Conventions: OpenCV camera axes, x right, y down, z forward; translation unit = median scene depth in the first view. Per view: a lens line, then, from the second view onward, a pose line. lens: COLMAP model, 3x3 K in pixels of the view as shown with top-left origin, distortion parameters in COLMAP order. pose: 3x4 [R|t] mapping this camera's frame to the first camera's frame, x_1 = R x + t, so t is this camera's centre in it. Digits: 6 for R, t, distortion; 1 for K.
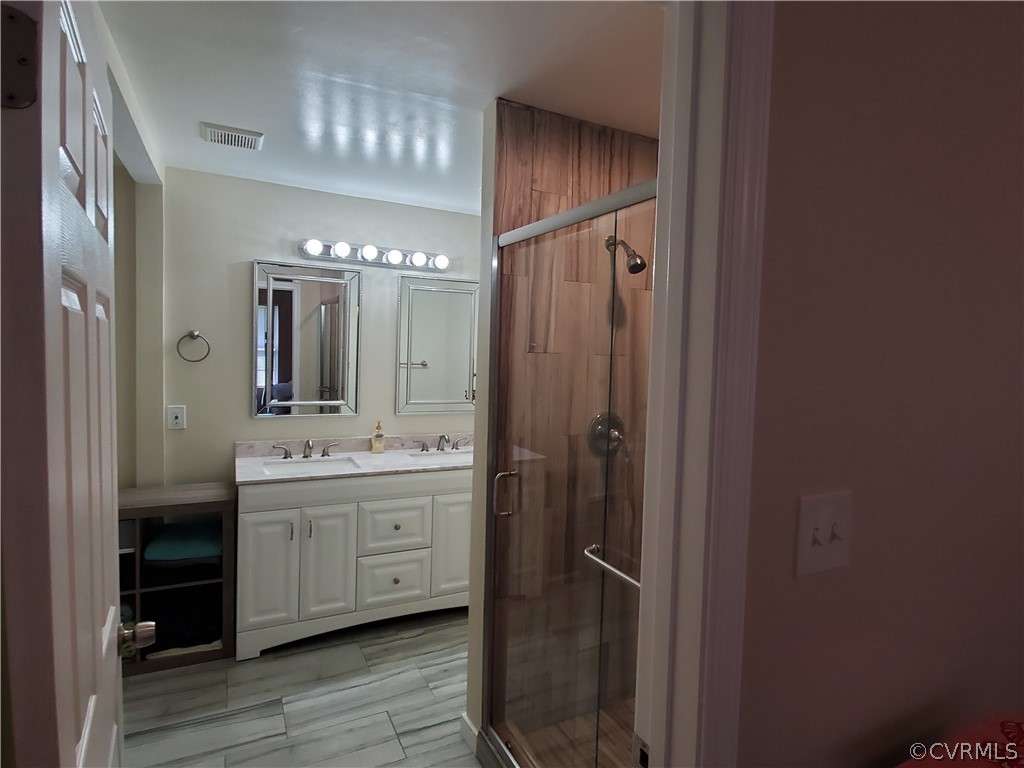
lens RADIAL K [[547.0, 0, 517.5], [0, 547.0, 383.0], [0, 0, 1]] dist [0.006701, -0.010982]
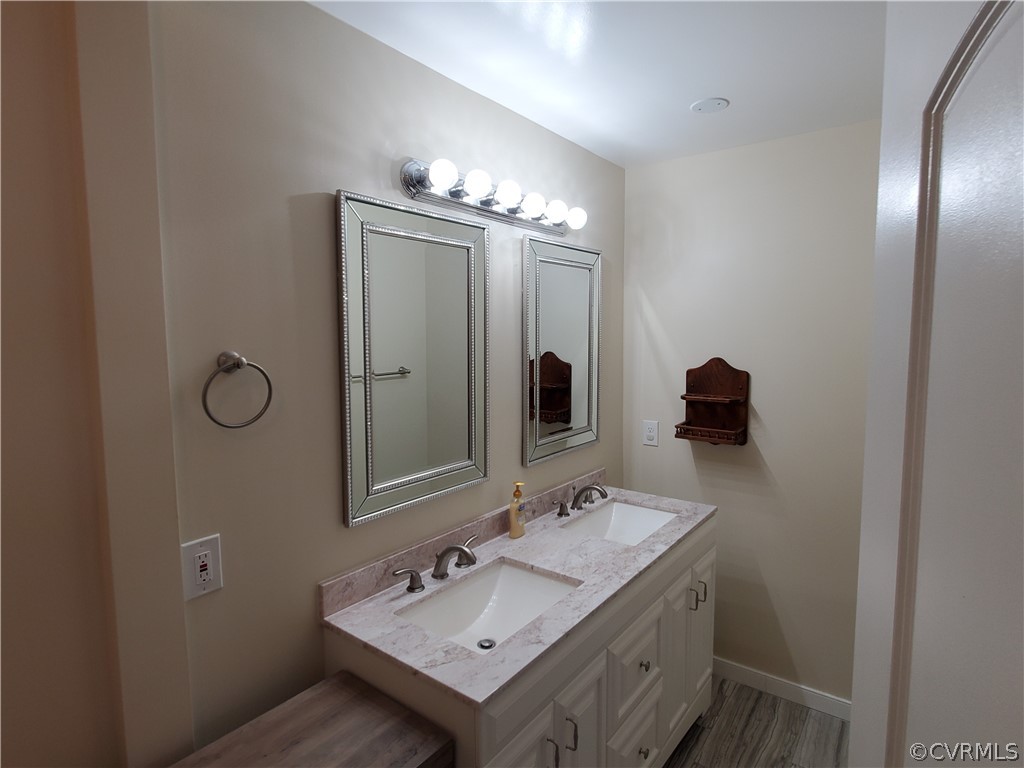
lens RADIAL K [[547.0, 0, 517.5], [0, 547.0, 383.0], [0, 0, 1]] dist [0.006701, -0.010982]
pose [[0.901790, -0.078682, 0.424952, -0.544506], [0.063360, 0.996733, 0.050095, -0.075298], [-0.427505, -0.018251, 0.903829, 0.506004]]
